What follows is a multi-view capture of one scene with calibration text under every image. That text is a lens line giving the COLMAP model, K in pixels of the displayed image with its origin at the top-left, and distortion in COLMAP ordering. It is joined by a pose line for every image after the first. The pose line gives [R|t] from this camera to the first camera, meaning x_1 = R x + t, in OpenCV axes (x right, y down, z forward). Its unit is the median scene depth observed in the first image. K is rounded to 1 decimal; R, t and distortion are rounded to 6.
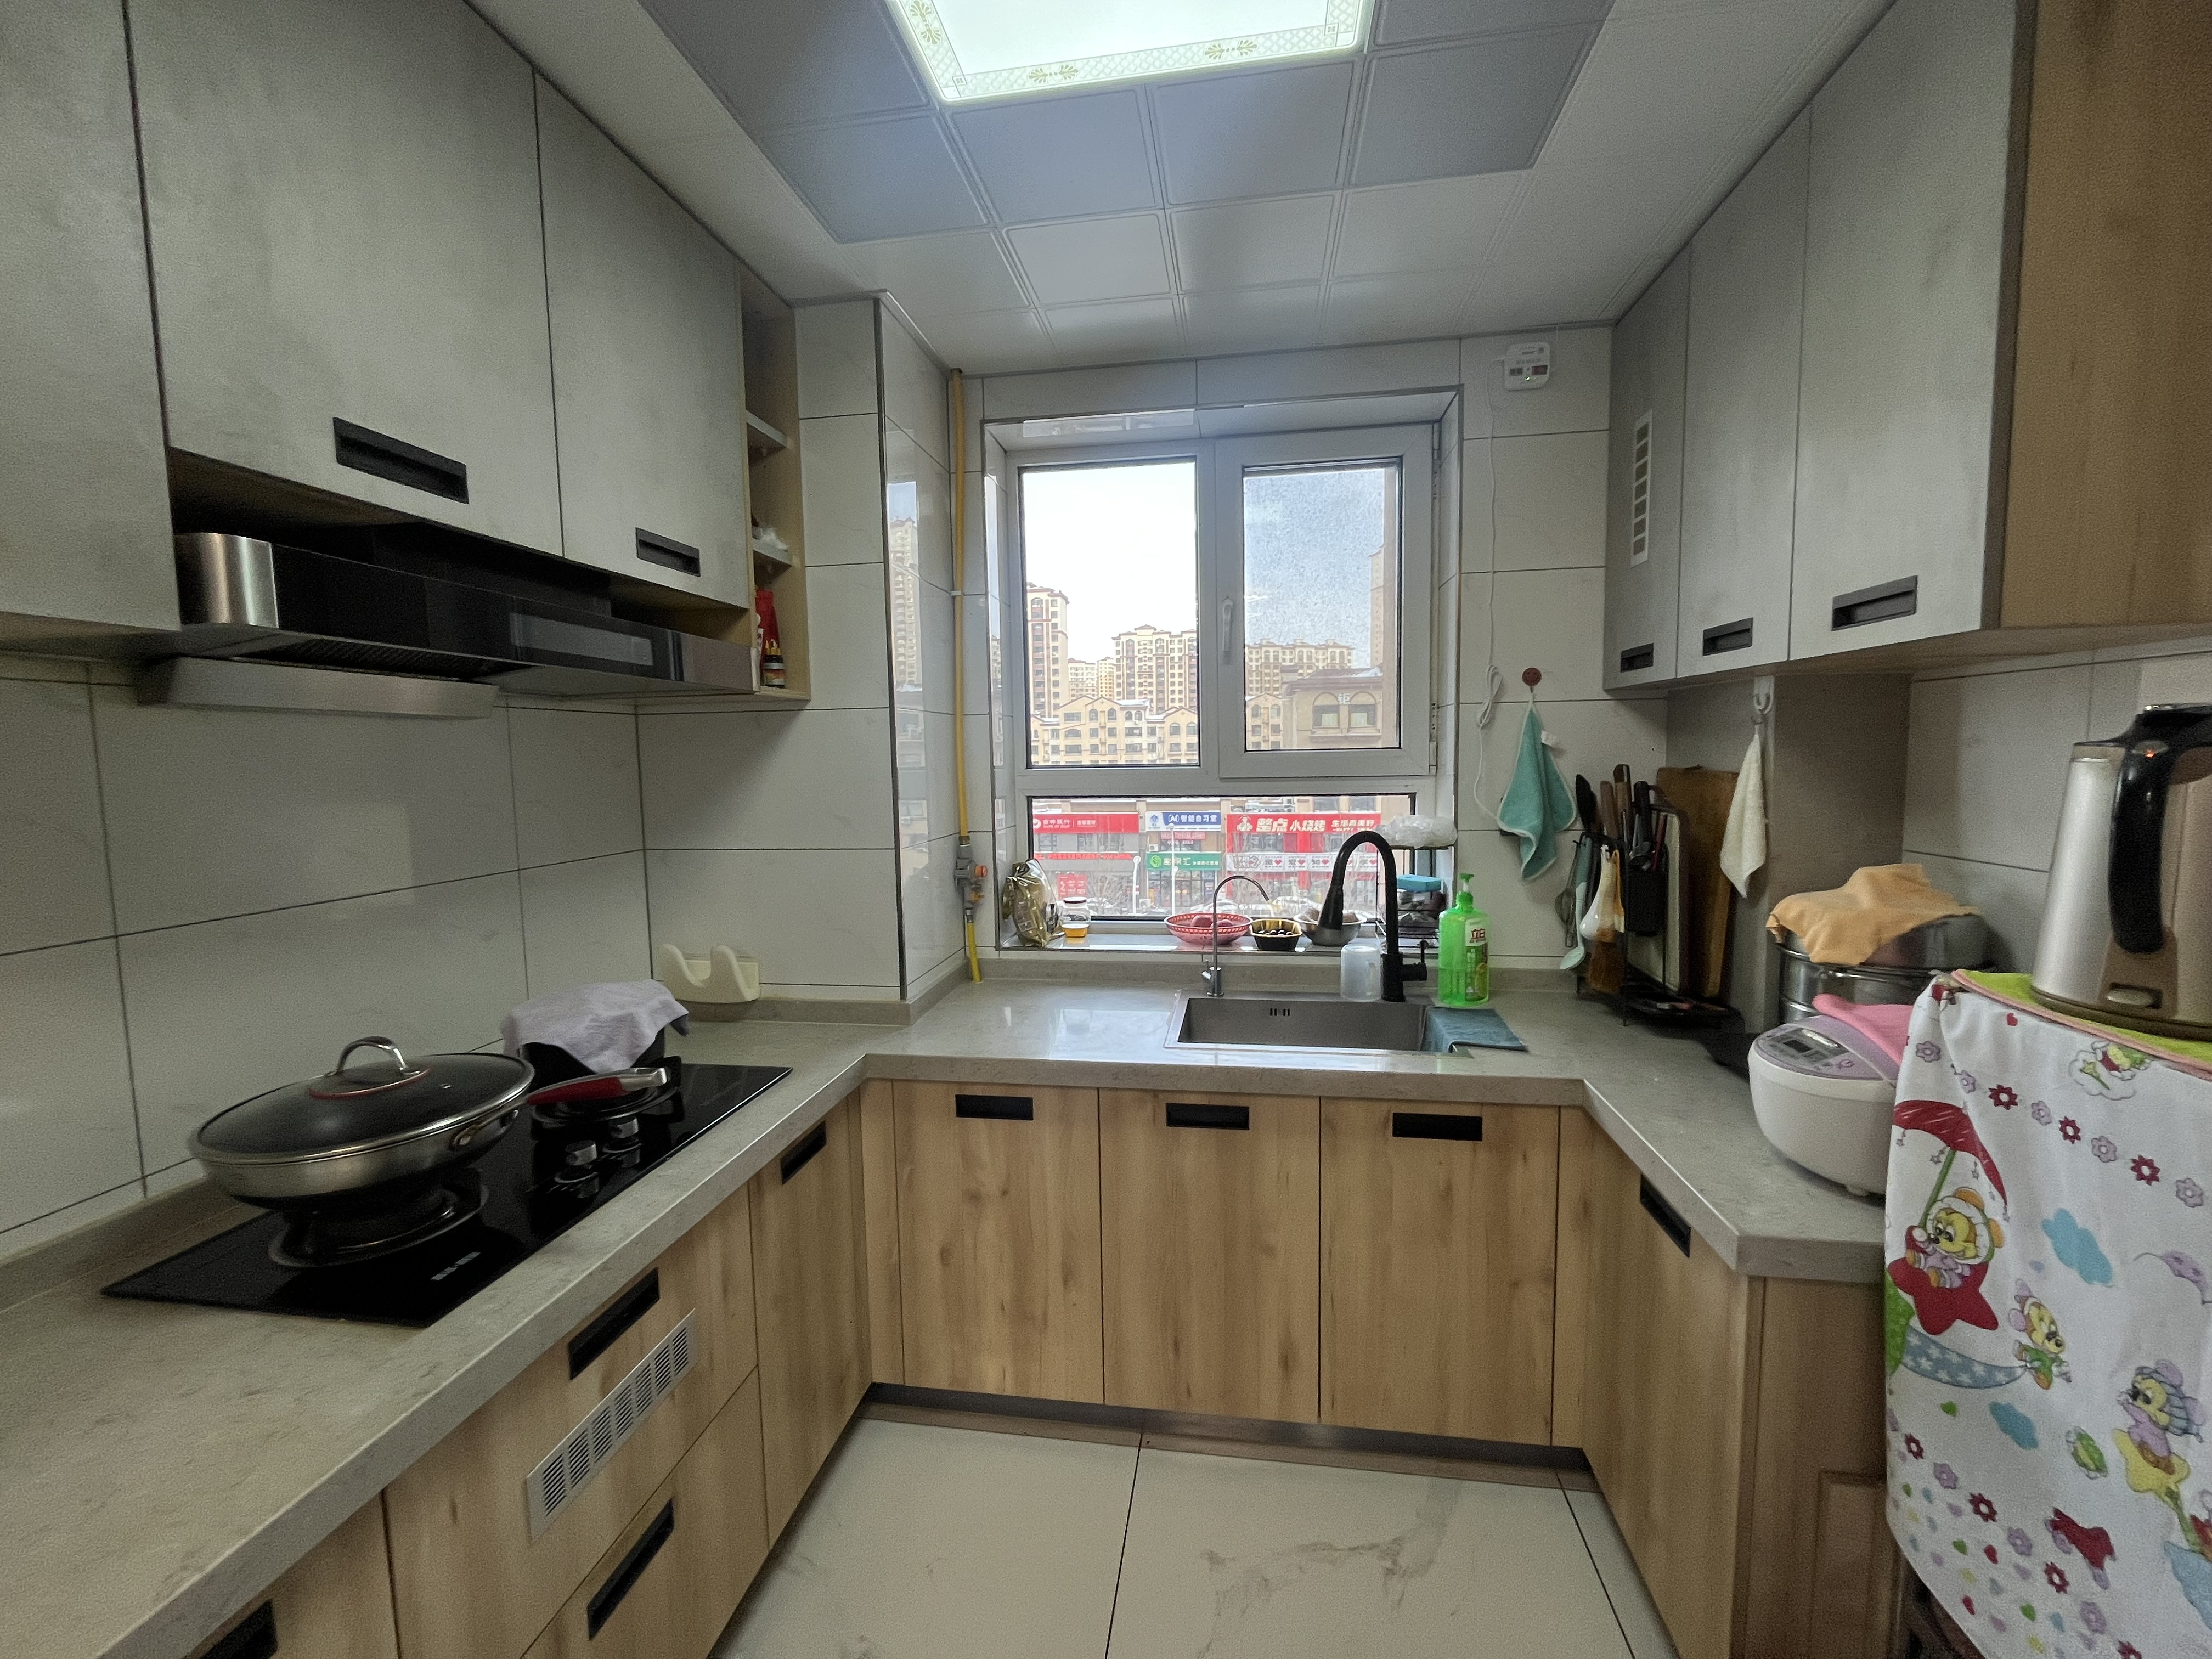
lens RADIAL K [[889.6, 0, 1107.1], [0, 889.6, 828.2], [0, 0, 1]] dist [-0.007778, 0.000705]
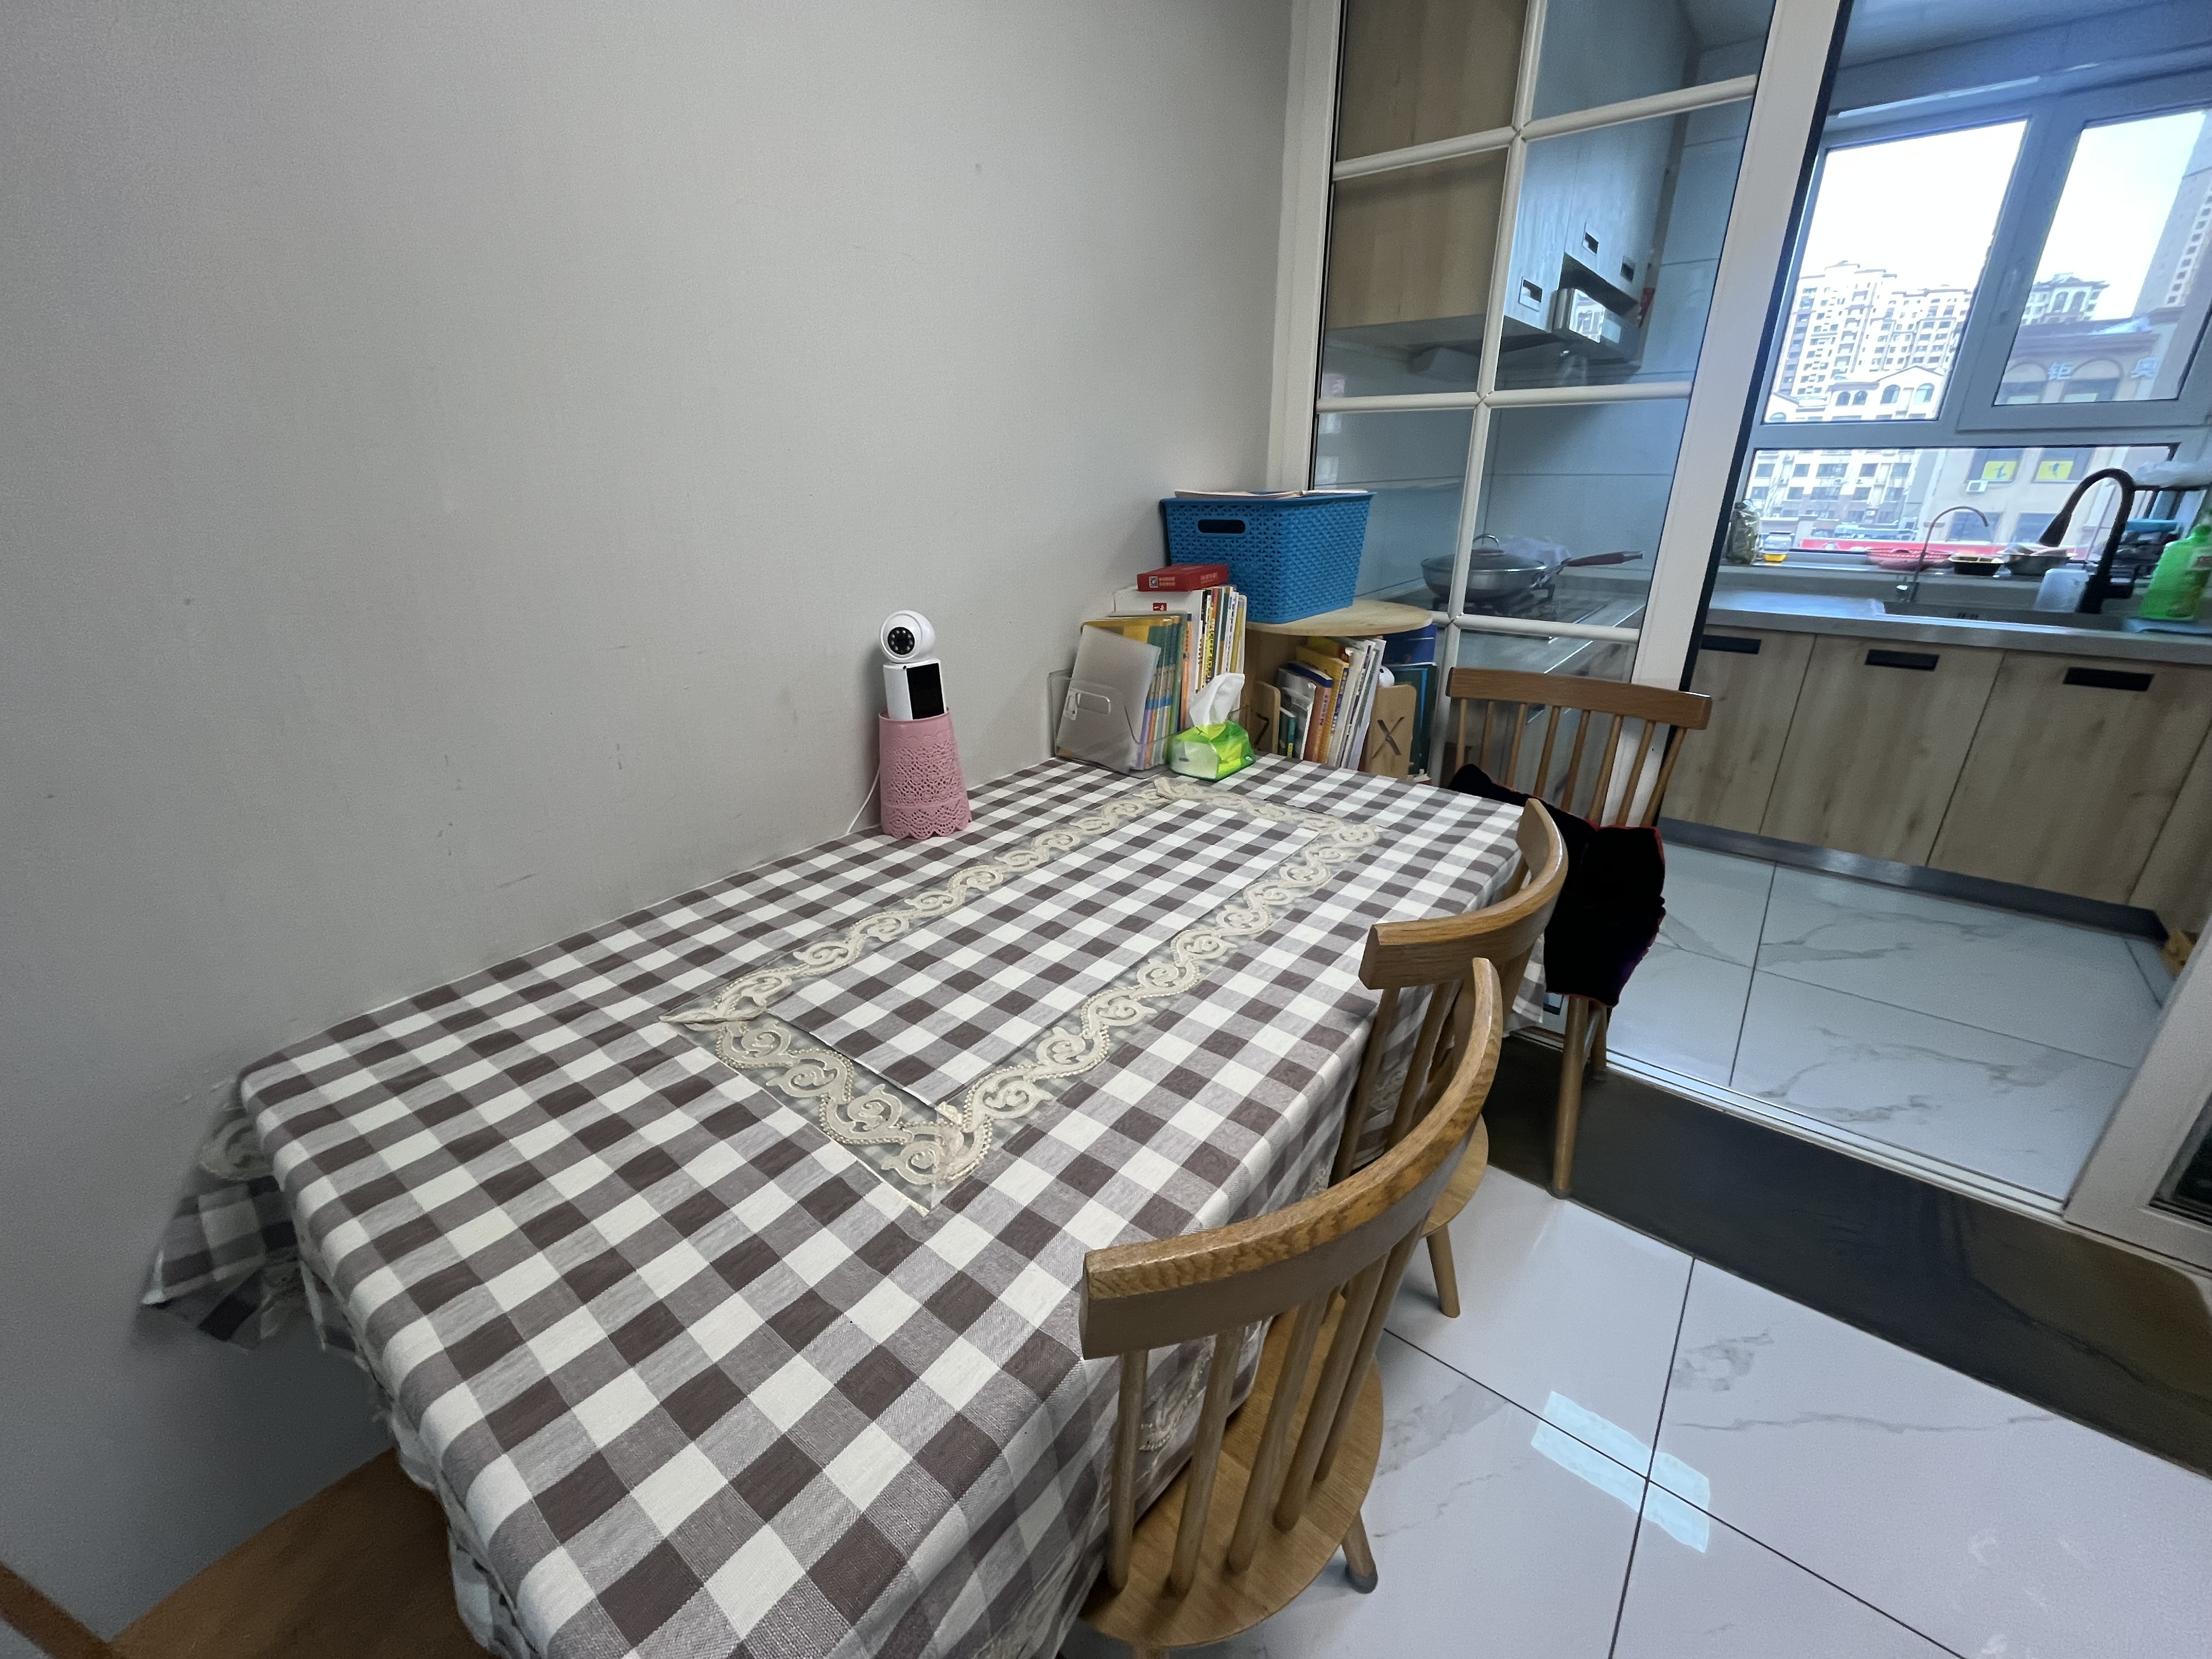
lens RADIAL K [[889.6, 0, 1099.7], [0, 889.6, 834.9], [0, 0, 1]] dist [-0.007778, 0.000705]
pose [[0.873282, 0.193602, -0.447097, -0.267247], [-0.043106, 0.944764, 0.324906, 0.133982], [0.485304, -0.264462, 0.833391, -0.763475]]
